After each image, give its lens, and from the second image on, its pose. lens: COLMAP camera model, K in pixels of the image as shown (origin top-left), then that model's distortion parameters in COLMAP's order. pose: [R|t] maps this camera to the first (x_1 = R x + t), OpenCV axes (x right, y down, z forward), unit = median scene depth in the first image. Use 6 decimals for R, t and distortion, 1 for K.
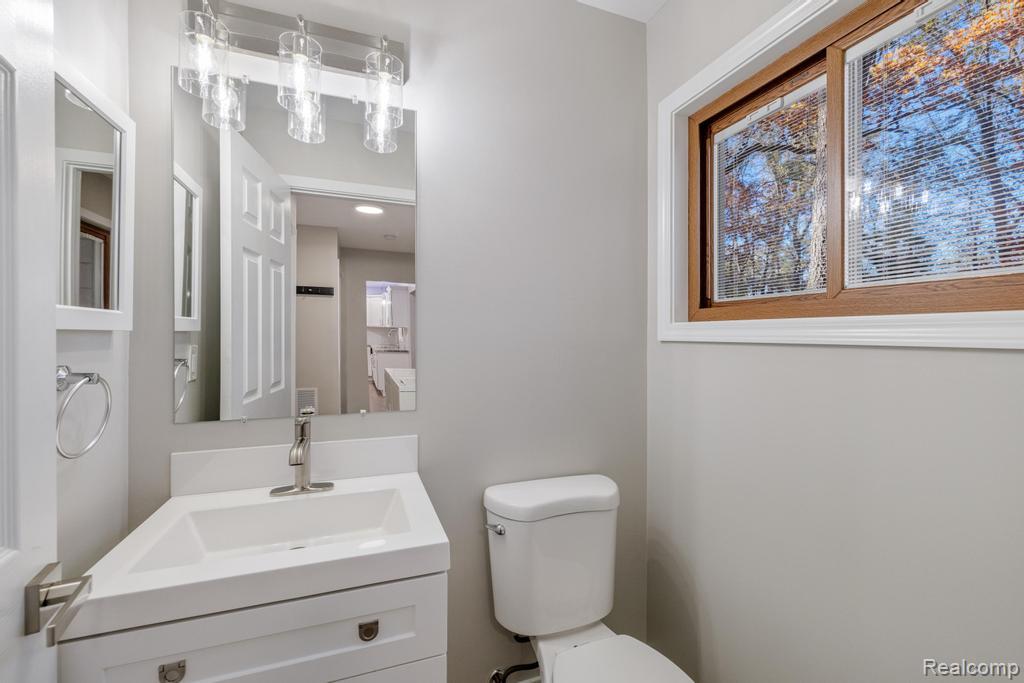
lens RADIAL K [[431.7, 0, 512.0], [0, 431.7, 341.5], [0, 0, 1]] dist [0.016638, -0.000021]
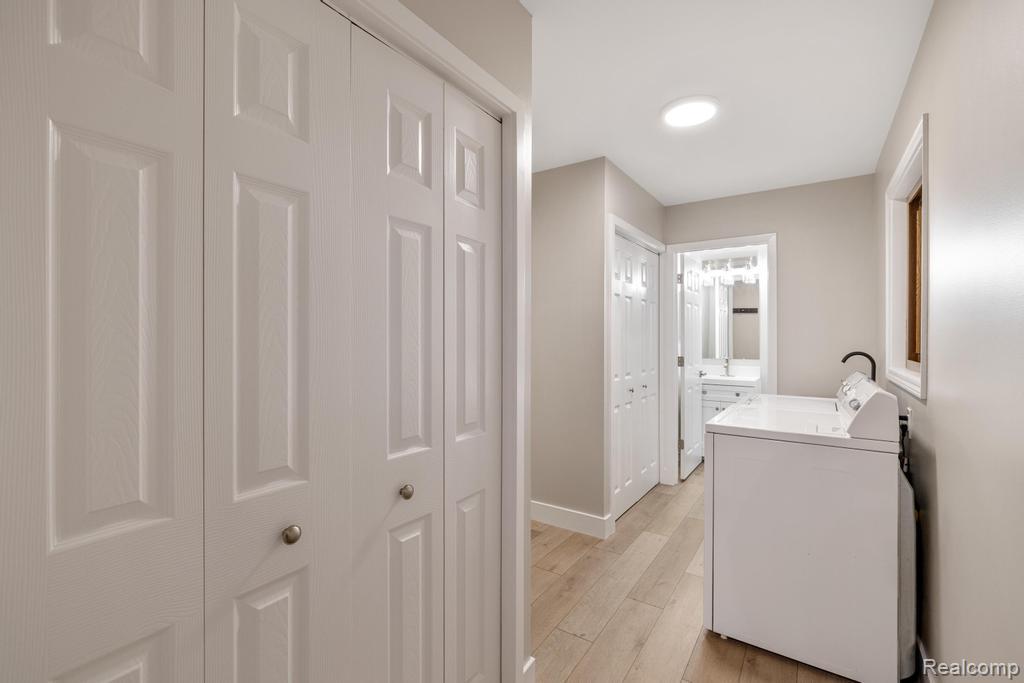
lens RADIAL K [[462.4, 0, 512.0], [0, 462.4, 338.3], [0, 0, 1]] dist [-0.002767, -0.000386]
pose [[0.596541, 0.001761, -0.802581, 1.574440], [-0.009066, 0.999949, -0.004545, 0.017243], [0.802532, 0.009987, 0.596526, -2.822830]]
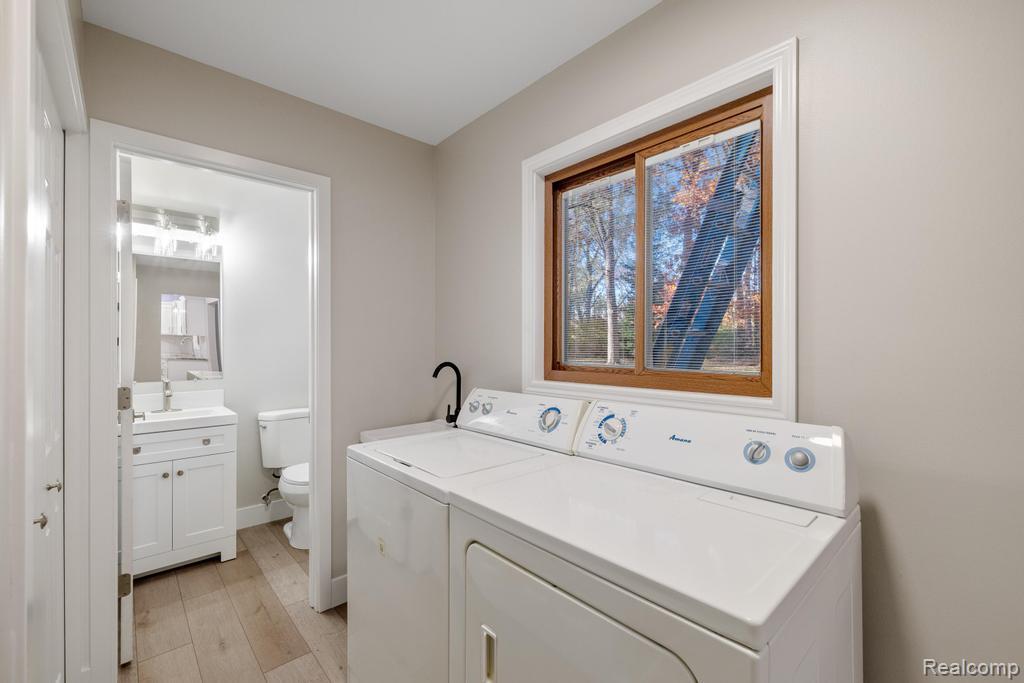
lens RADIAL K [[431.7, 0, 512.0], [0, 431.7, 341.5], [0, 0, 1]] dist [0.016638, -0.000021]
pose [[0.925947, -0.000509, 0.377653, 0.320322], [0.006329, 0.999880, -0.014172, 0.003382], [-0.377600, 0.015513, 0.925839, -1.685763]]
